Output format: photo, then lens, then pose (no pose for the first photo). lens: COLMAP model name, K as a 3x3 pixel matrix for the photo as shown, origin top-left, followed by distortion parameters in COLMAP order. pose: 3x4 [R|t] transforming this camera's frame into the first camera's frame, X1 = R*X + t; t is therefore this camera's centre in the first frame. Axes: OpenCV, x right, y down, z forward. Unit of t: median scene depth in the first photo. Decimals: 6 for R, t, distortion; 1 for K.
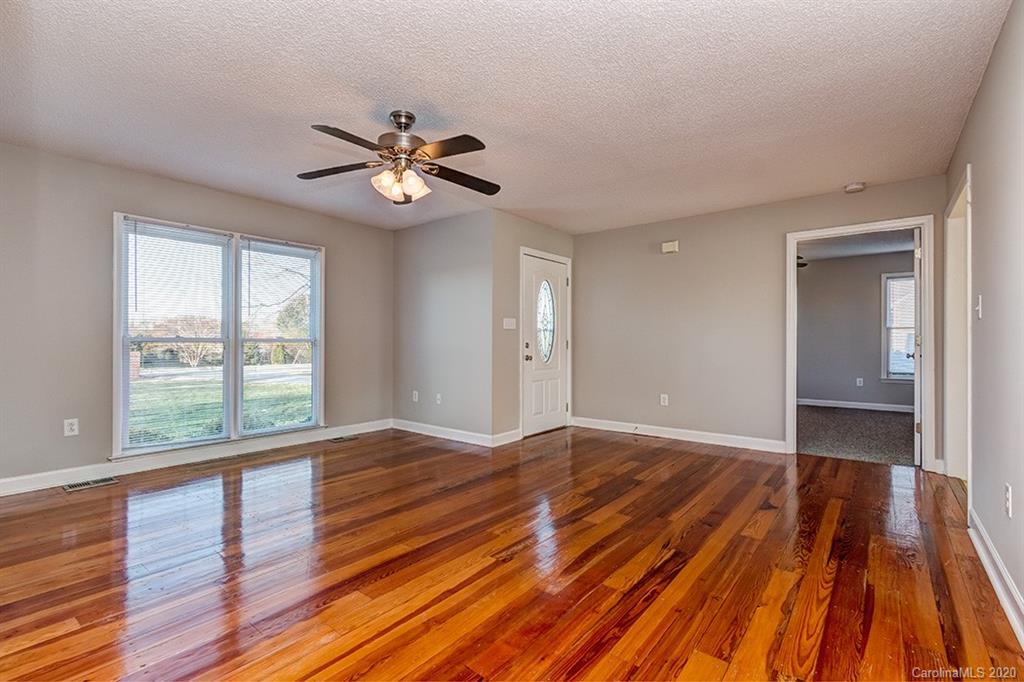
lens RADIAL K [[463.5, 0, 511.4], [0, 463.5, 339.5], [0, 0, 1]] dist [0.000853, -0.000532]
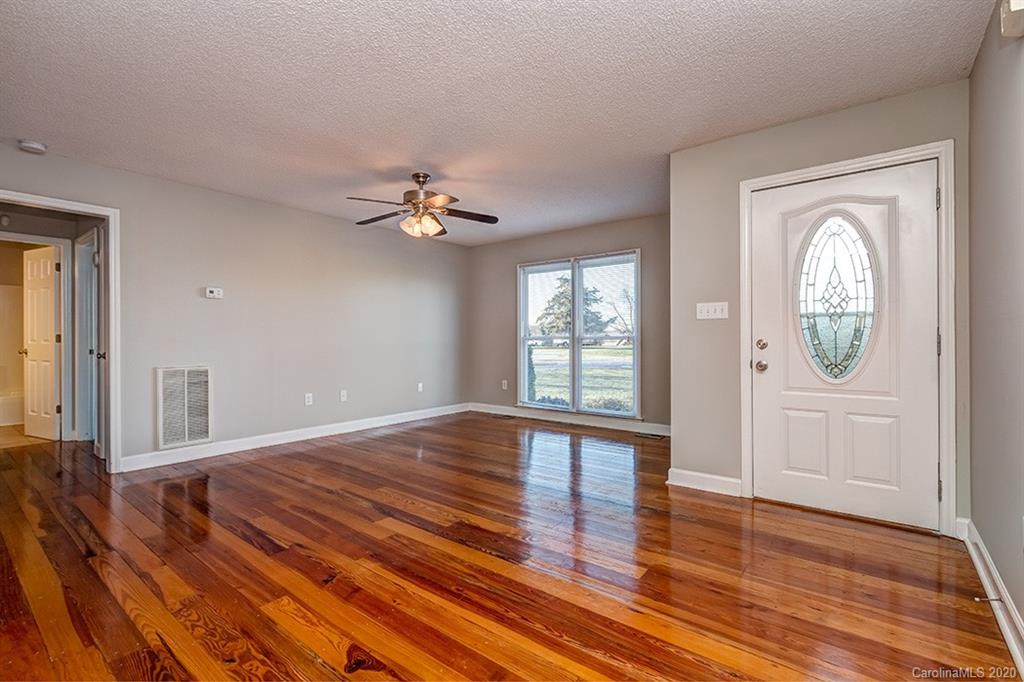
lens RADIAL K [[463.5, 0, 511.4], [0, 463.5, 339.5], [0, 0, 1]] dist [0.000853, -0.000532]
pose [[0.005012, 0.000487, -0.999987, 1.149354], [0.007219, 0.999974, 0.000523, 0.006903], [0.999961, -0.007221, 0.005009, 1.257907]]
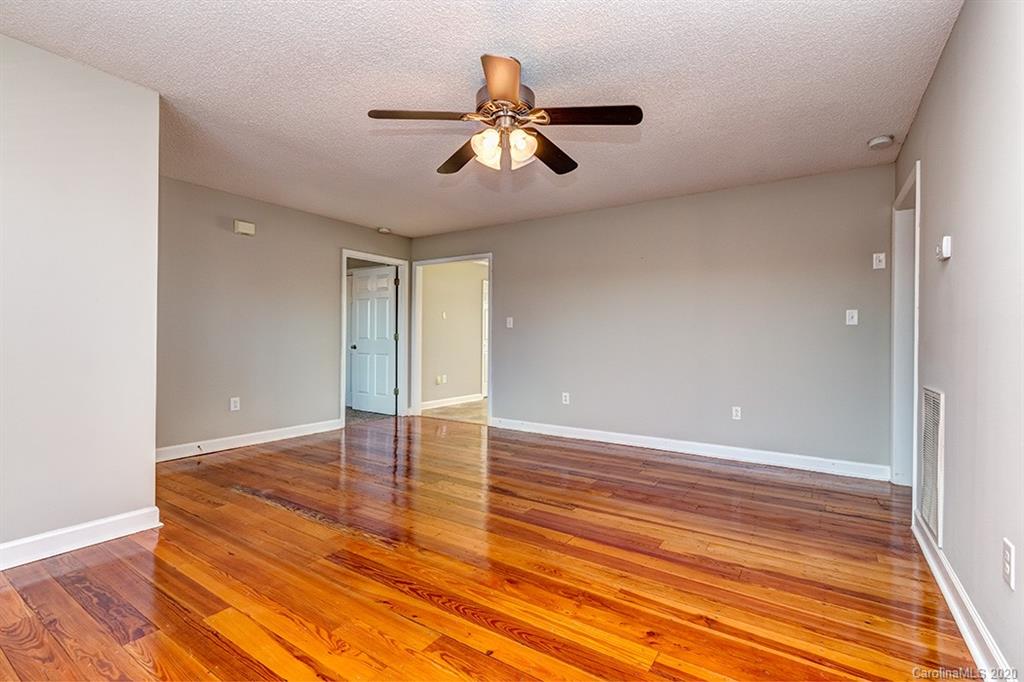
lens RADIAL K [[463.5, 0, 511.4], [0, 463.5, 339.5], [0, 0, 1]] dist [0.000853, -0.000532]
pose [[-0.086105, -0.001224, 0.996285, -1.059195], [-0.015123, 0.999886, -0.000079, 0.006608], [-0.996171, -0.015073, -0.086114, 1.057119]]
